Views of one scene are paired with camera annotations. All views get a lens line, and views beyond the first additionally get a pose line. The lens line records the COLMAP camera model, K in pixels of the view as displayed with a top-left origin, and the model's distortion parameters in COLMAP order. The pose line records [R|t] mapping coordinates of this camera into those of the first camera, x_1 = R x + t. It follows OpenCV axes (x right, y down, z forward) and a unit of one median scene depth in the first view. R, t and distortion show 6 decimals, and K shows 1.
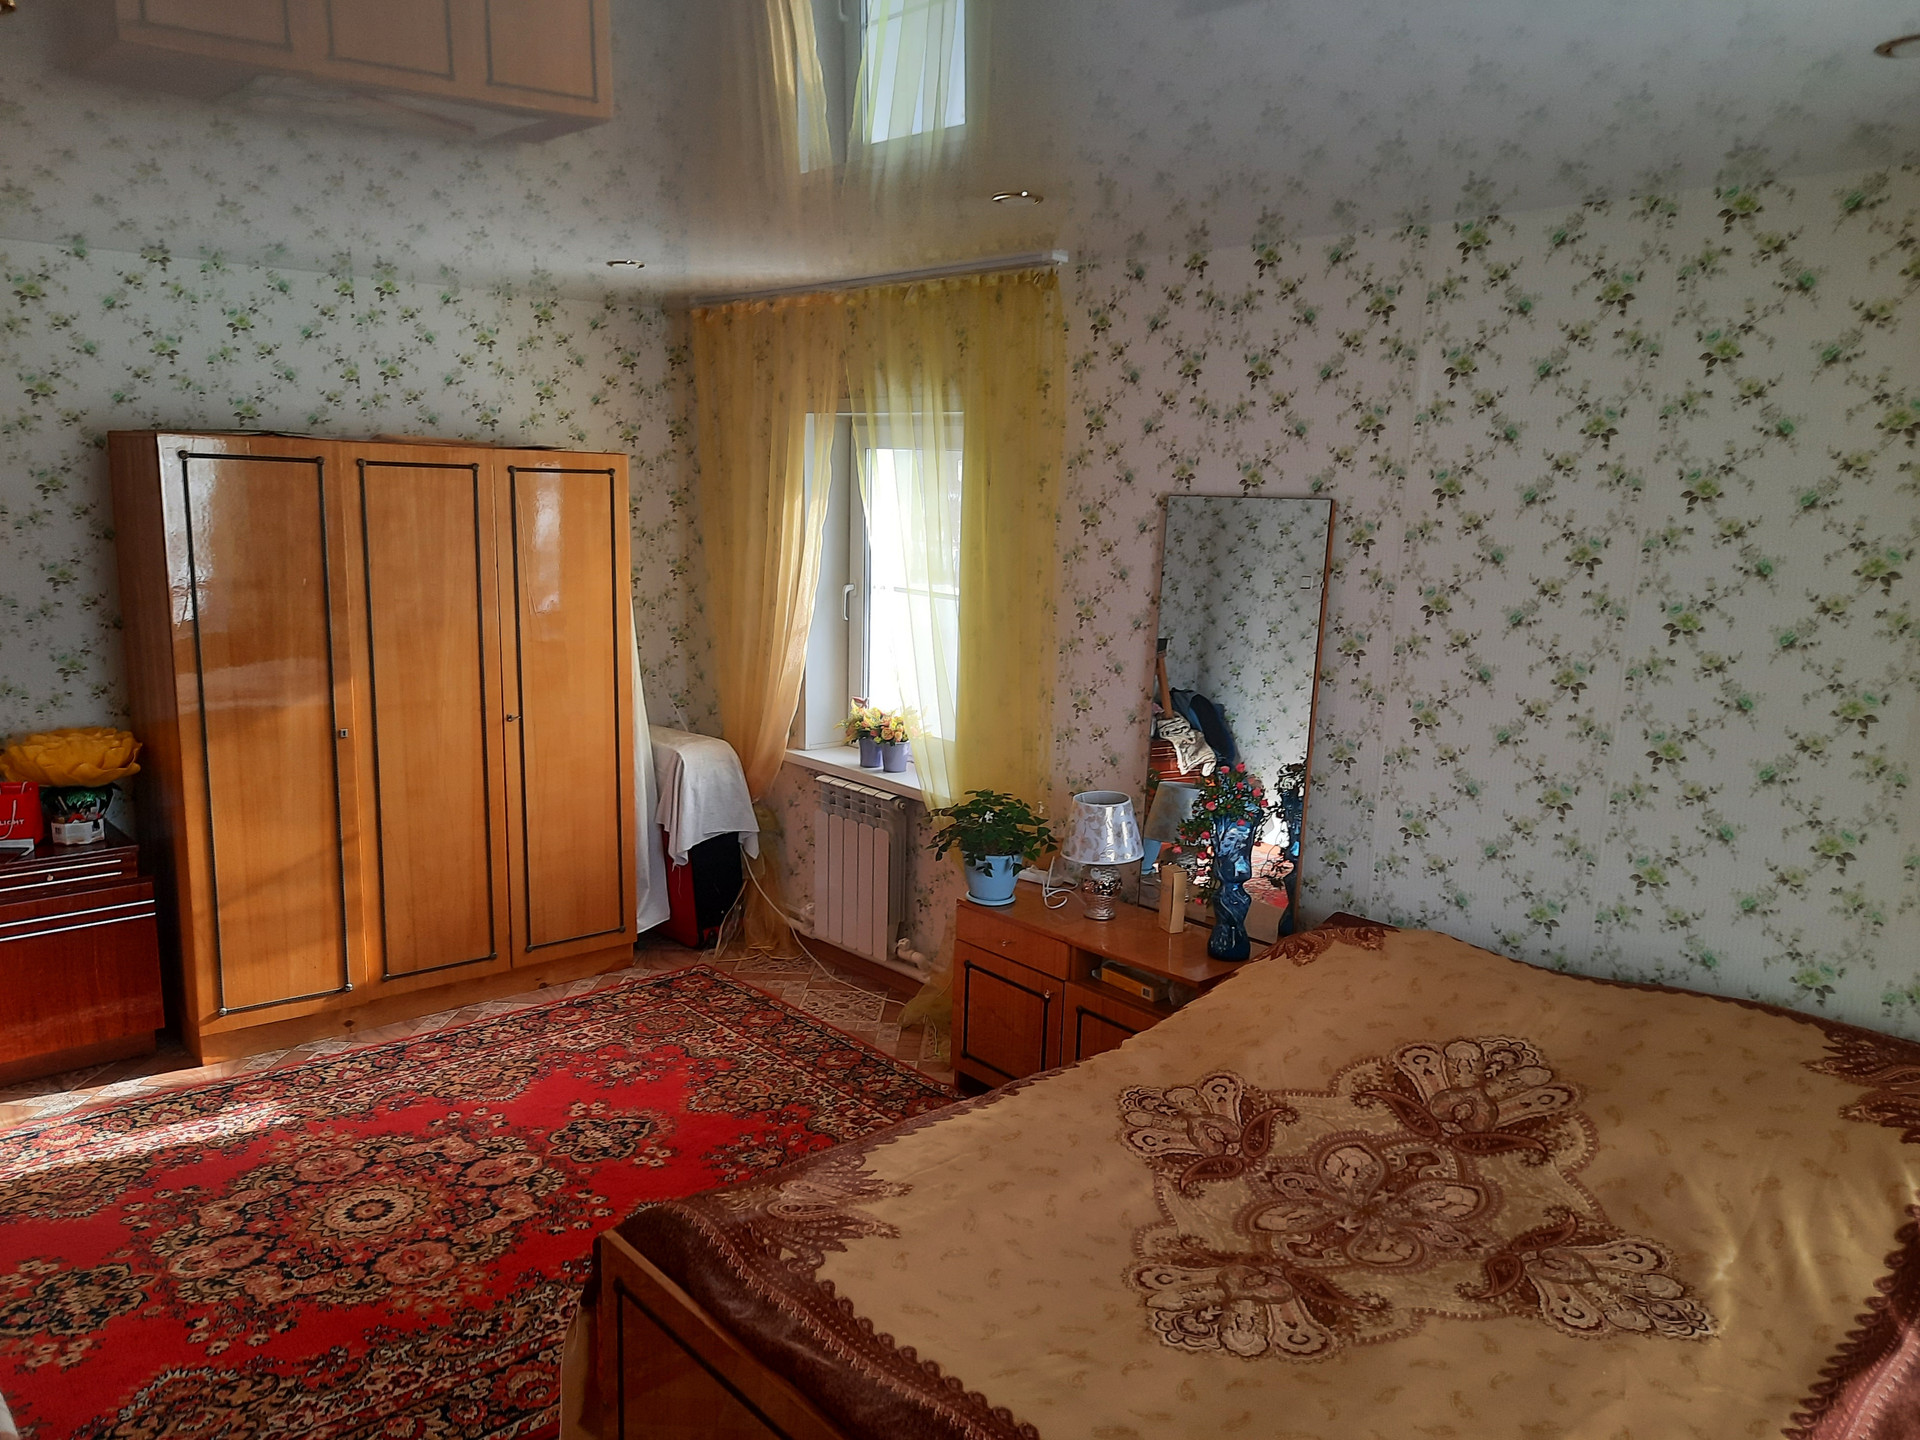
lens RADIAL K [[1387.7, 0, 960.0], [0, 1387.7, 720.0], [0, 0, 1]] dist [0.015230, 0.049566]
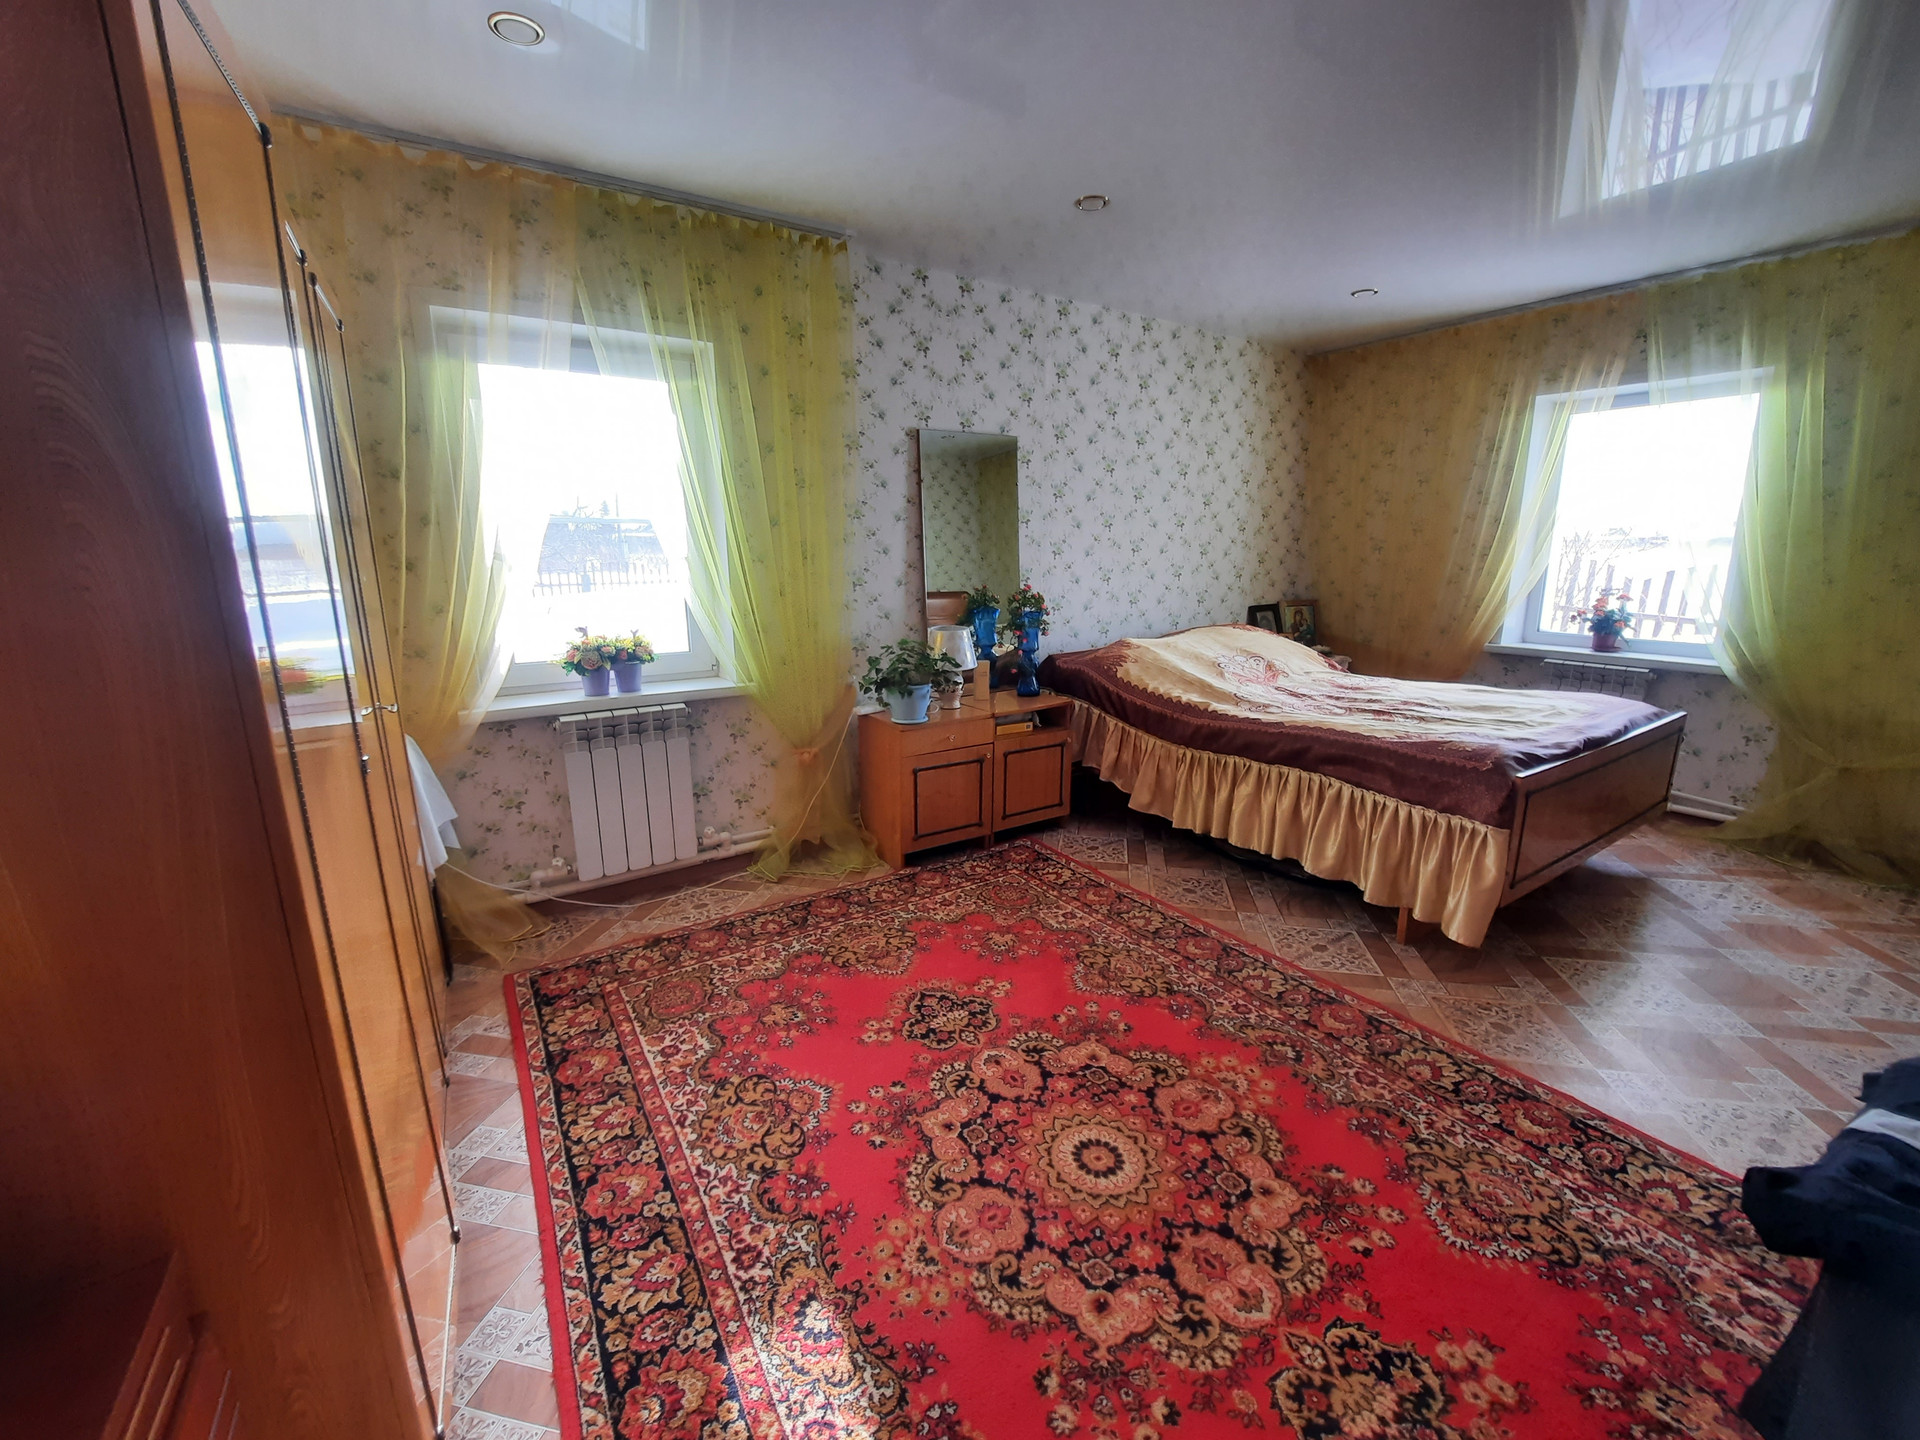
lens RADIAL K [[768.9, 0, 953.7], [0, 768.9, 711.5], [0, 0, 1]] dist [-0.011189, -0.003328]
pose [[0.168390, -0.224580, 0.959796, -0.798193], [0.191668, 0.962575, 0.191603, -0.018351], [-0.966906, 0.151698, 0.205133, 0.918830]]
